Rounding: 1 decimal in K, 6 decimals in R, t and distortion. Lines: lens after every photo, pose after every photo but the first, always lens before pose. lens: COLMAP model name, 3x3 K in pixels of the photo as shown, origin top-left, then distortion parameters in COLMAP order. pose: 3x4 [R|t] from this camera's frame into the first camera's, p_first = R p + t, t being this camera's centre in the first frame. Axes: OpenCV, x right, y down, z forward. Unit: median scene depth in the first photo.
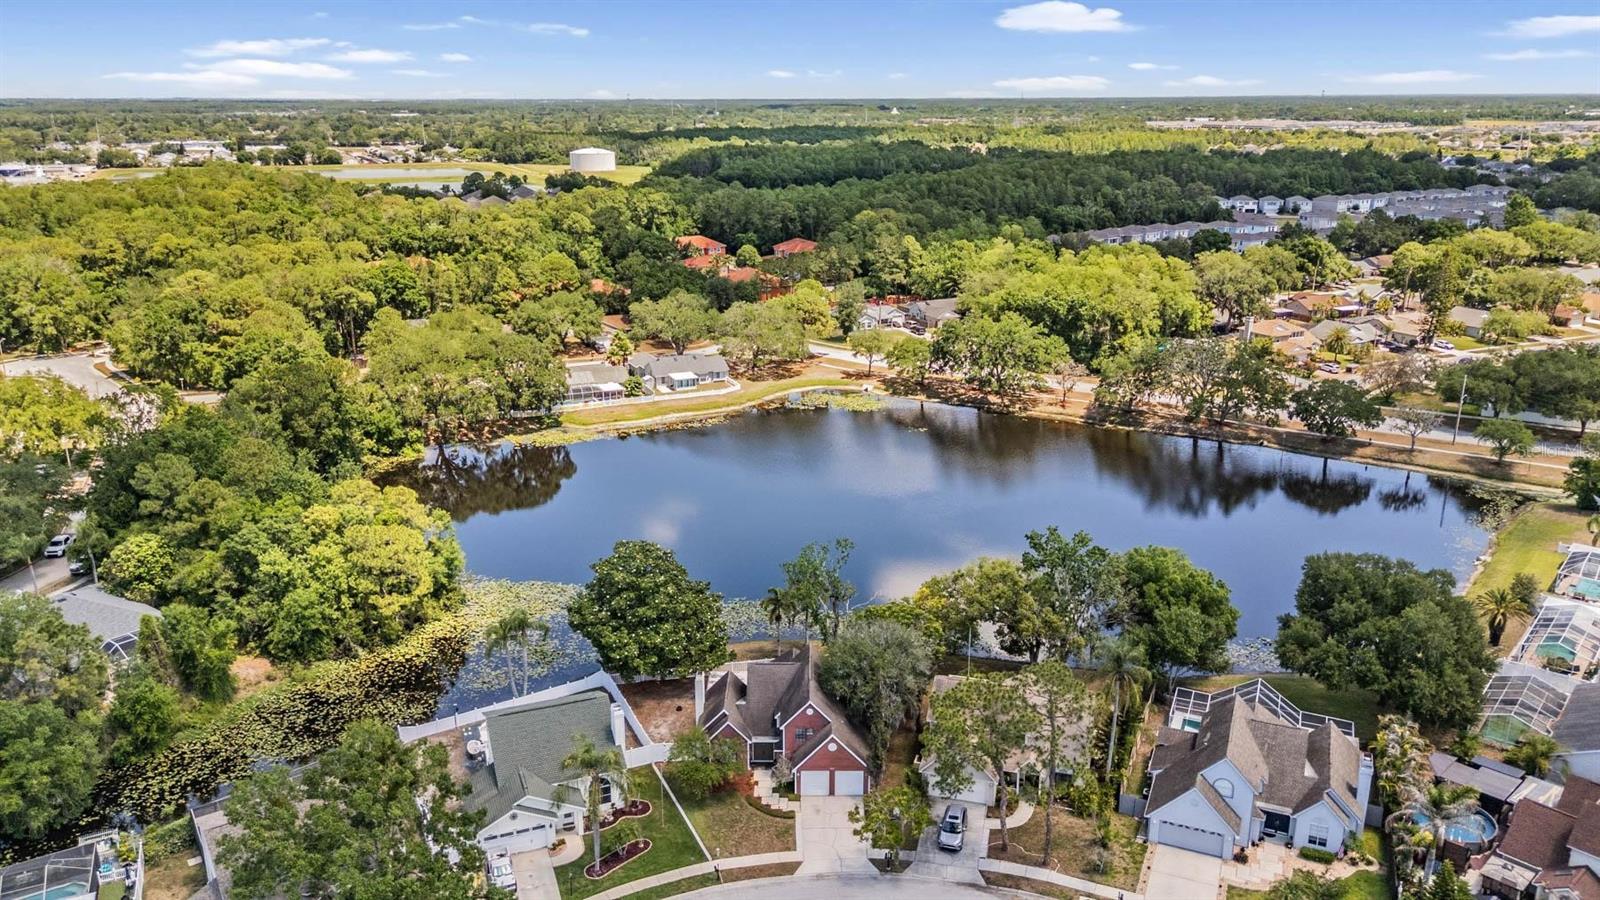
lens RADIAL K [[1177.0, 0, 800.0], [0, 1177.0, 450.0], [0, 0, 1]] dist [0.076457, -0.077729]
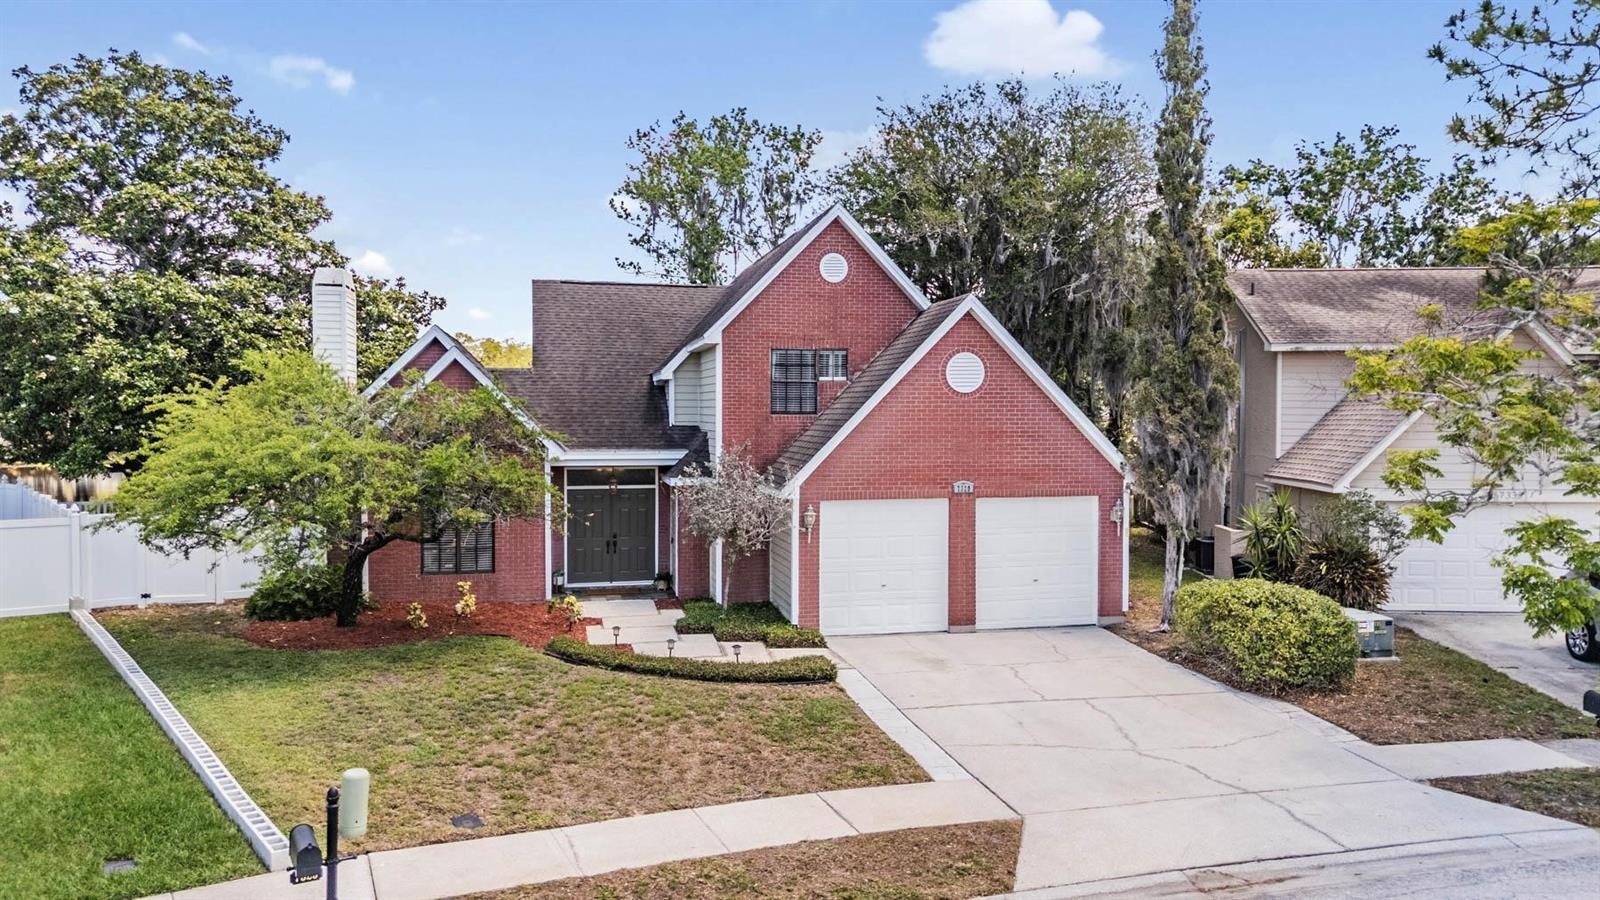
lens RADIAL K [[1177.0, 0, 800.0], [0, 1177.0, 450.0], [0, 0, 1]] dist [0.076457, -0.077729]
pose [[0.976147, -0.001438, 0.217106, -0.024711], [0.056927, 0.966687, -0.249552, 0.164588], [-0.209515, 0.255959, 0.943710, 0.421958]]
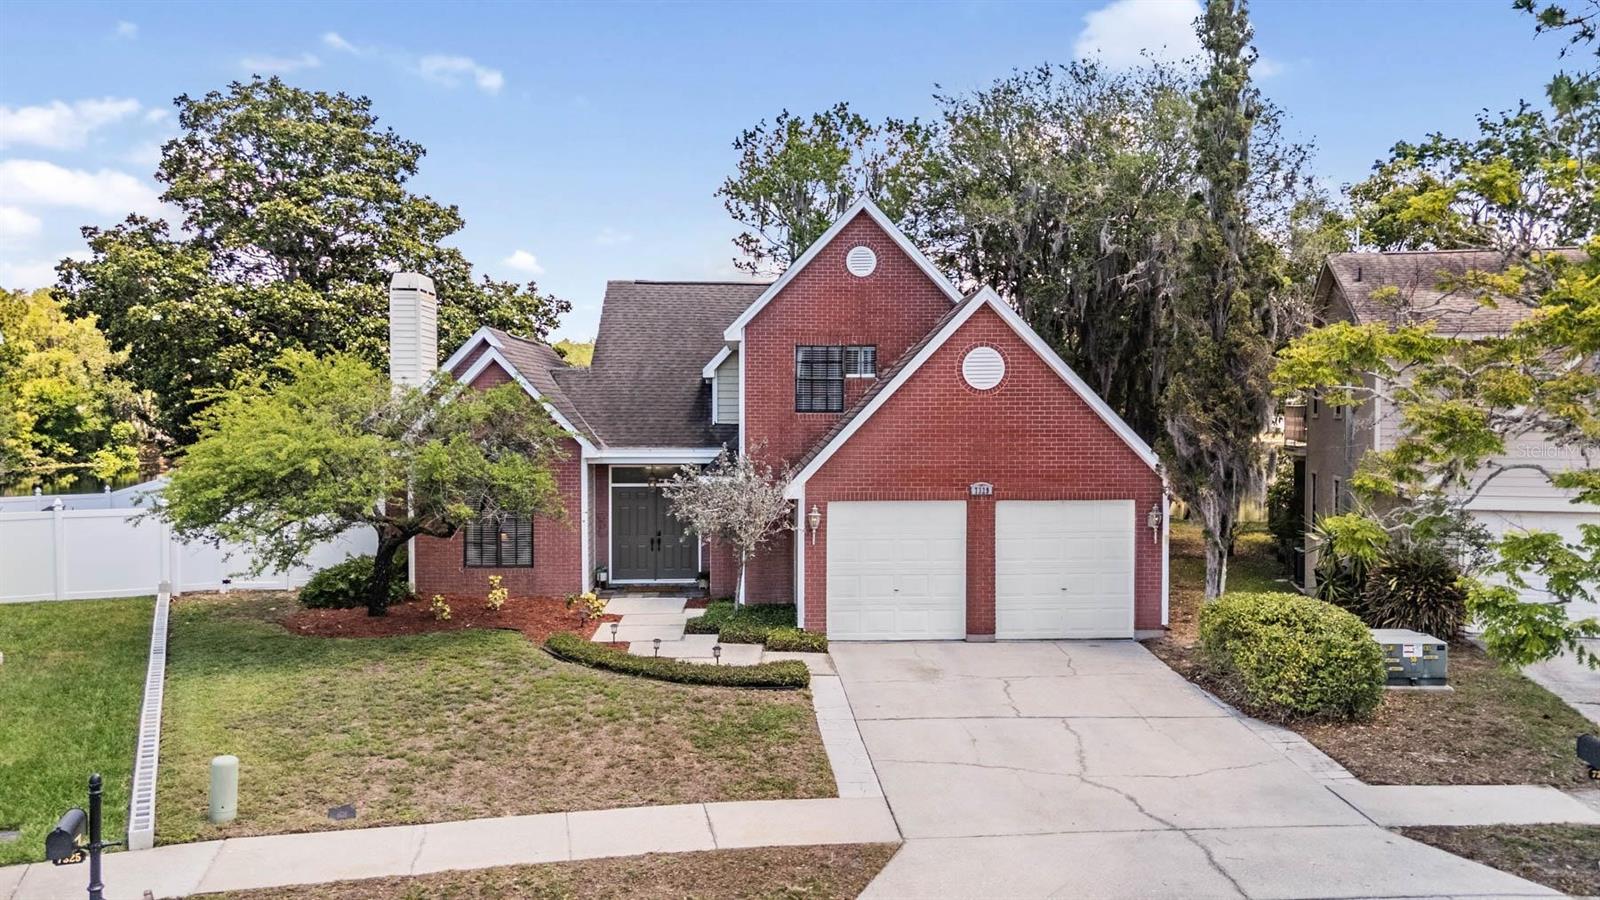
lens RADIAL K [[1177.0, 0, 800.0], [0, 1177.0, 450.0], [0, 0, 1]] dist [0.076457, -0.077729]
pose [[0.999060, 0.003795, 0.043189, -0.006517], [0.007339, 0.966982, -0.254739, 0.164540], [-0.042730, 0.254817, 0.966045, 0.422188]]
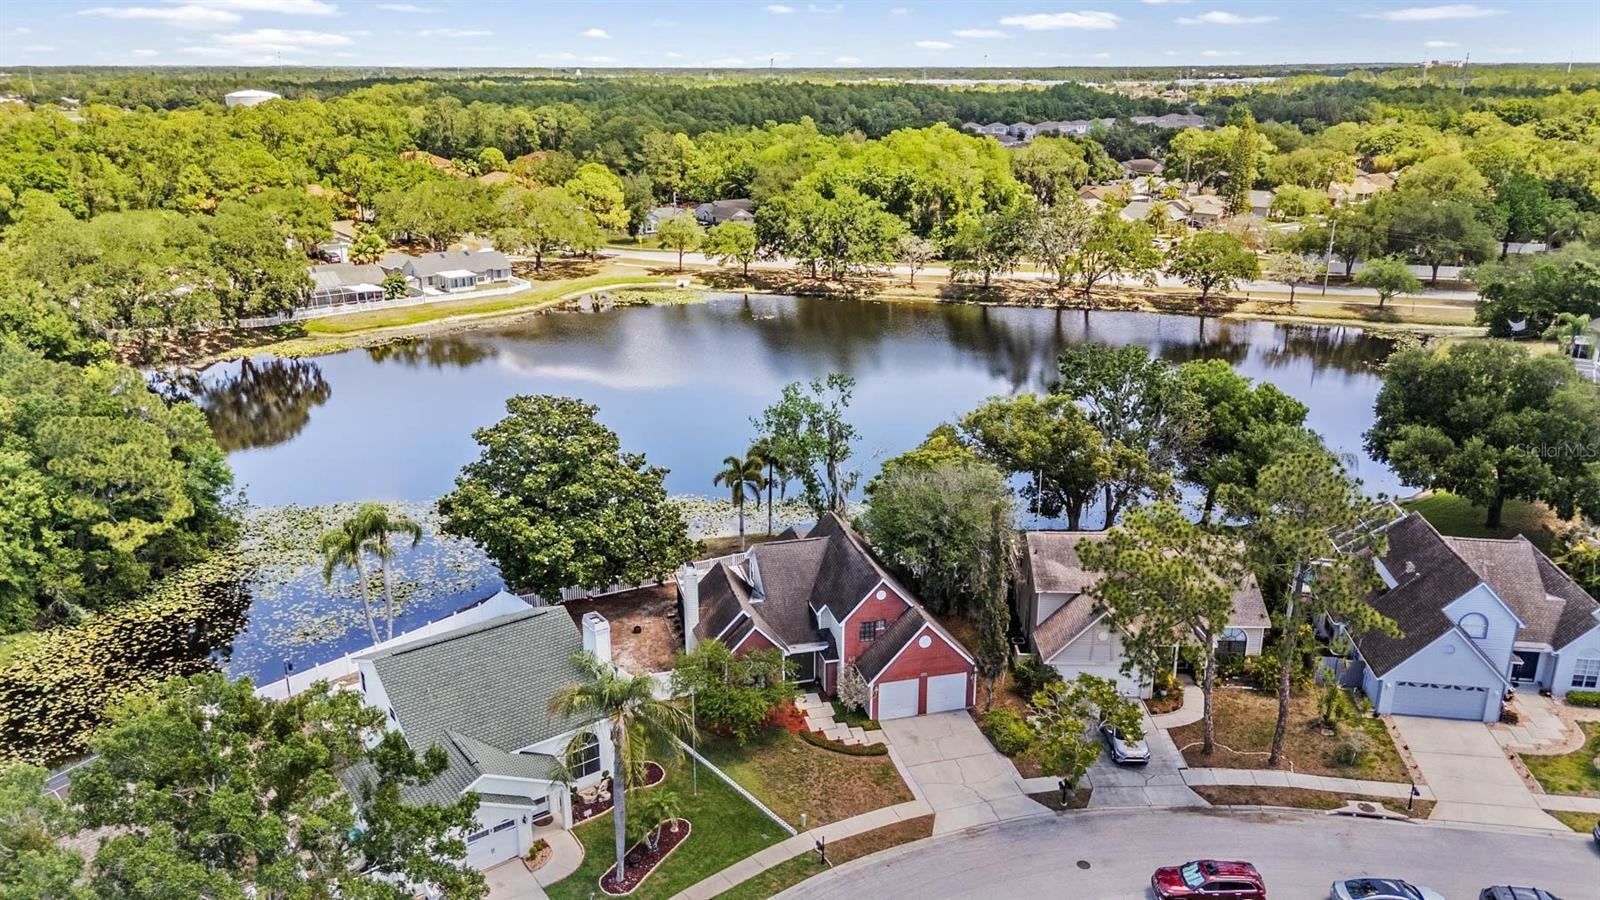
lens RADIAL K [[1177.0, 0, 800.0], [0, 1177.0, 450.0], [0, 0, 1]] dist [0.076457, -0.077729]
pose [[0.966526, -0.077544, 0.244568, -0.101494], [0.072116, 0.996912, 0.031086, 0.061275], [-0.246224, -0.012409, 0.969134, 0.194842]]
